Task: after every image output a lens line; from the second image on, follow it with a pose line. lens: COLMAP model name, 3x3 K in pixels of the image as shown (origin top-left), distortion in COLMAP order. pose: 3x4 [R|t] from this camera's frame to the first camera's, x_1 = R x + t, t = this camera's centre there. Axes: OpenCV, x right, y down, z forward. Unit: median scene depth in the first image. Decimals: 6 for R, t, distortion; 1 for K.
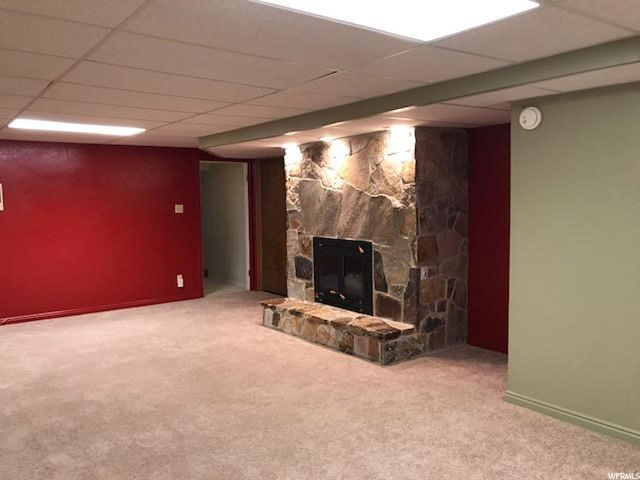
lens RADIAL K [[536.6, 0, 320.5], [0, 536.6, 240.2], [0, 0, 1]] dist [0.005693, -0.025213]
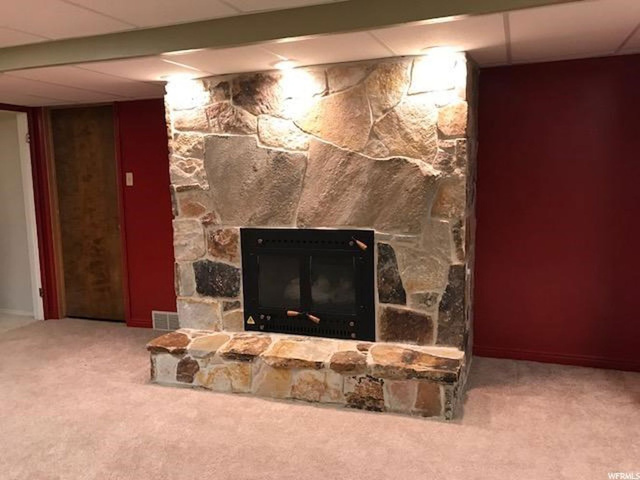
lens RADIAL K [[536.6, 0, 320.4], [0, 536.6, 239.4], [0, 0, 1]] dist [0.005693, -0.025213]
pose [[0.836846, -0.074224, 0.542383, -0.307845], [0.054852, 0.997149, 0.051826, -0.022710], [-0.544683, -0.013620, 0.838531, 0.480763]]
